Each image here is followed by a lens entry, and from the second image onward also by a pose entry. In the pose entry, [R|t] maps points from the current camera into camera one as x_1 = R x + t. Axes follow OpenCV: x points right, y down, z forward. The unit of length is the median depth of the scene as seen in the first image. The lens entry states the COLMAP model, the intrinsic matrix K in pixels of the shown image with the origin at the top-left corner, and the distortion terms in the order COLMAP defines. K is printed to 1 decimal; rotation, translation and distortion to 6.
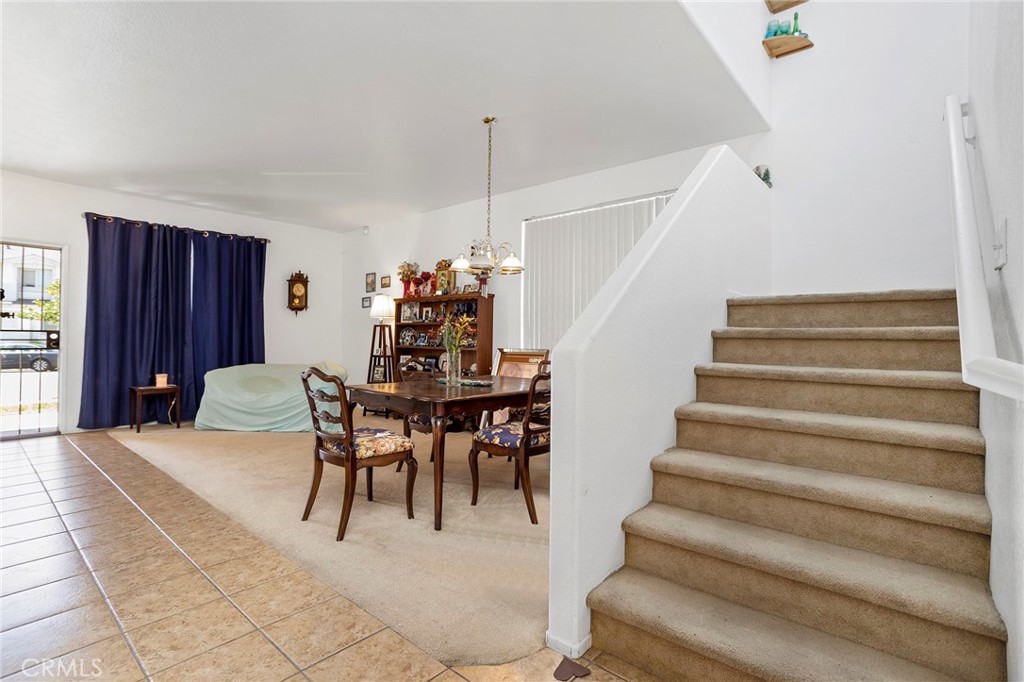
lens RADIAL K [[491.9, 0, 509.6], [0, 491.9, 336.6], [0, 0, 1]] dist [-0.046270, 0.030260]
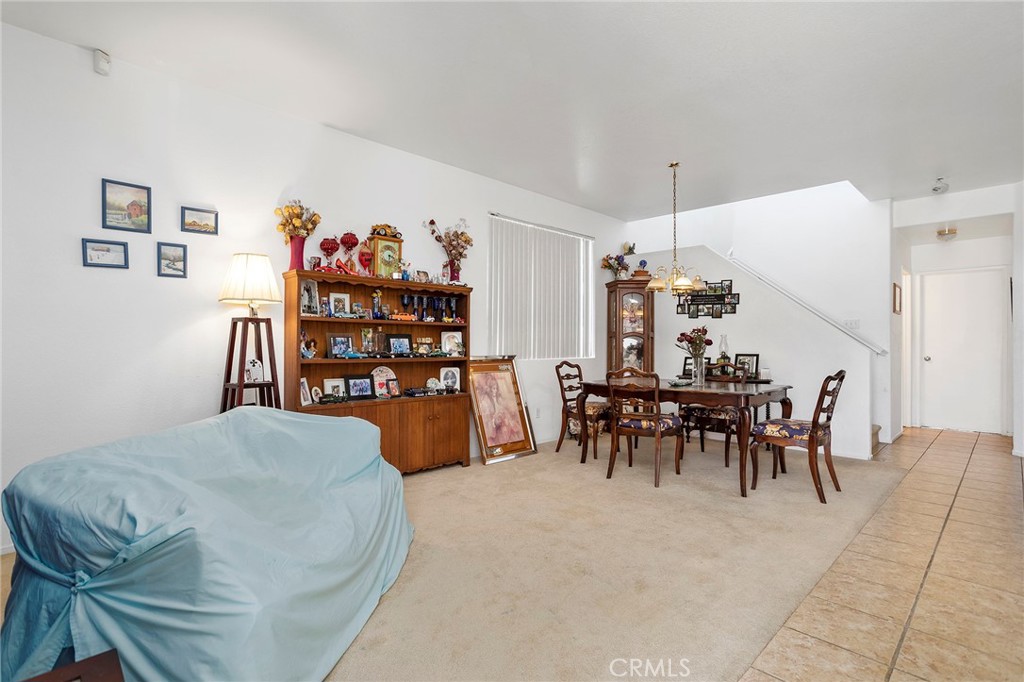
lens RADIAL K [[491.9, 0, 509.6], [0, 491.9, 336.6], [0, 0, 1]] dist [-0.046270, 0.030260]
pose [[0.086466, -0.009147, 0.996213, -0.862668], [-0.013760, 0.999851, 0.010375, -0.016892], [-0.996160, -0.014605, 0.086327, 0.865329]]
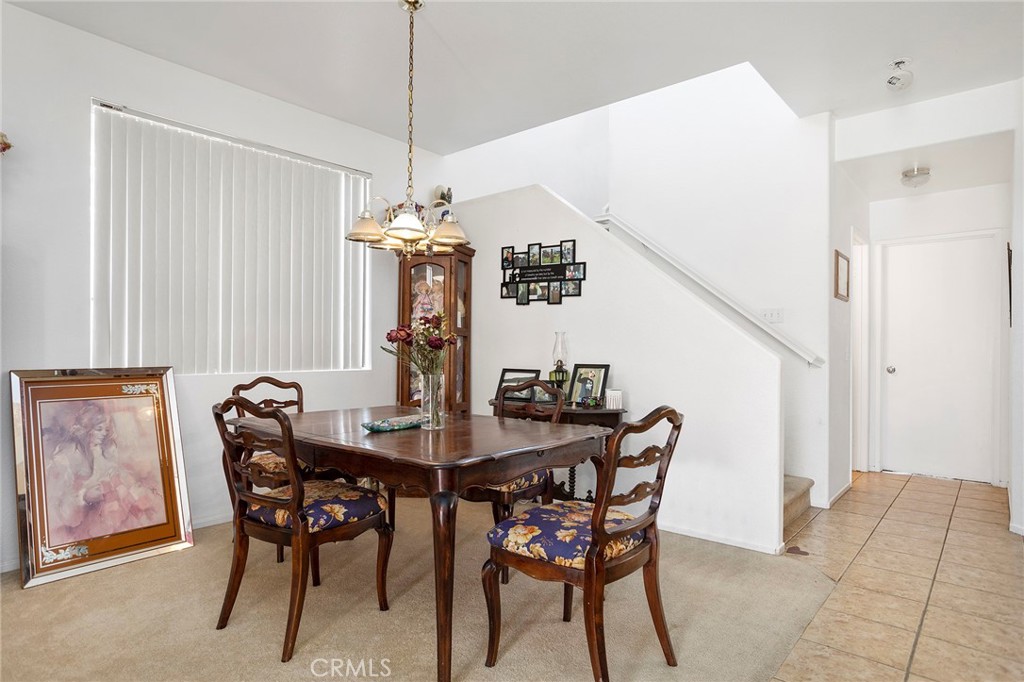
lens RADIAL K [[553.9, 0, 512.0], [0, 553.9, 341.0], [0, 0, 1]] dist [-0.049912, 0.036365]
pose [[0.011699, -0.012251, 0.999857, -0.514069], [-0.017109, 0.999776, 0.012451, -0.012529], [-0.999785, -0.017252, 0.011487, 0.574546]]
